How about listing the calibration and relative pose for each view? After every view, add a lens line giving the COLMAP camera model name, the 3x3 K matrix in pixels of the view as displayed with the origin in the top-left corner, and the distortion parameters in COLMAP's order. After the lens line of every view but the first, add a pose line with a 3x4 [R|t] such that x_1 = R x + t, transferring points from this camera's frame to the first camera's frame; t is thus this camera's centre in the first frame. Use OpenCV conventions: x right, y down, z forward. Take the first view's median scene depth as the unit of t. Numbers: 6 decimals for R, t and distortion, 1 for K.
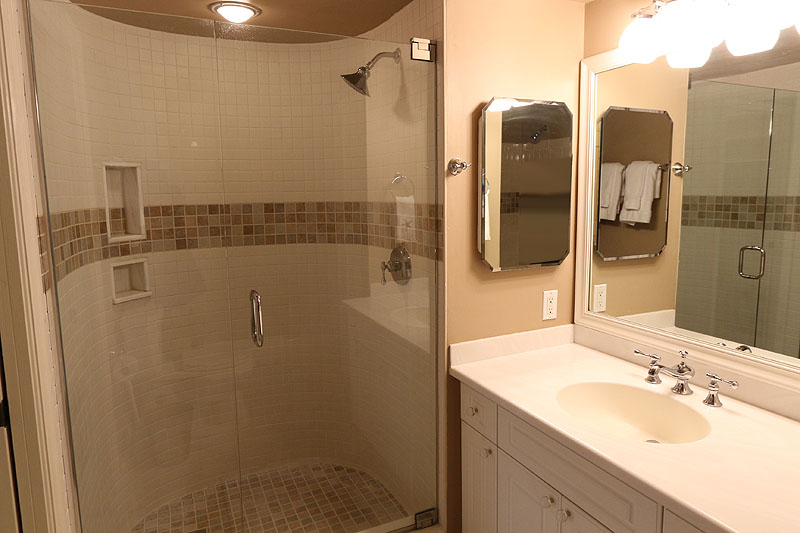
lens RADIAL K [[525.1, 0, 400.2], [0, 525.1, 263.8], [0, 0, 1]] dist [-0.025979, 0.001537]
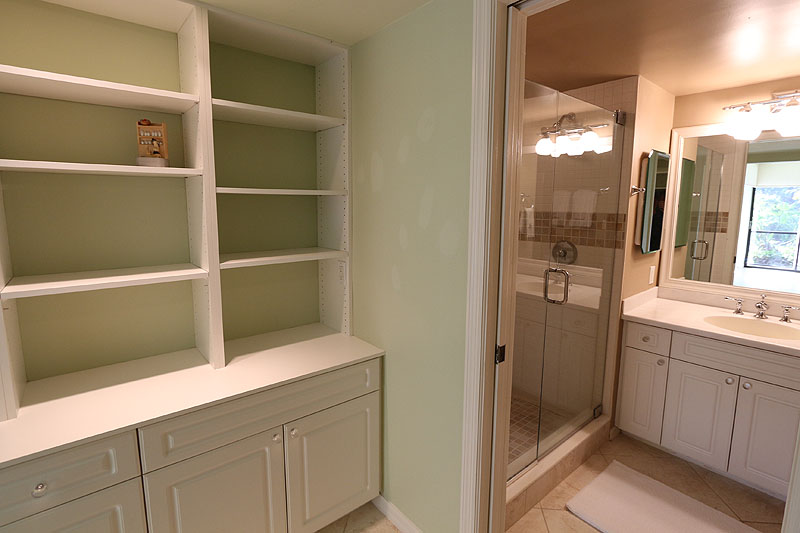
lens RADIAL K [[392.5, 0, 400.2], [0, 392.5, 264.9], [0, 0, 1]] dist [-0.000398, -0.000321]
pose [[0.964794, -0.023475, 0.261957, -0.855841], [0.022251, 0.999723, 0.007638, 0.019578], [-0.262064, -0.001540, 0.965049, 0.005176]]
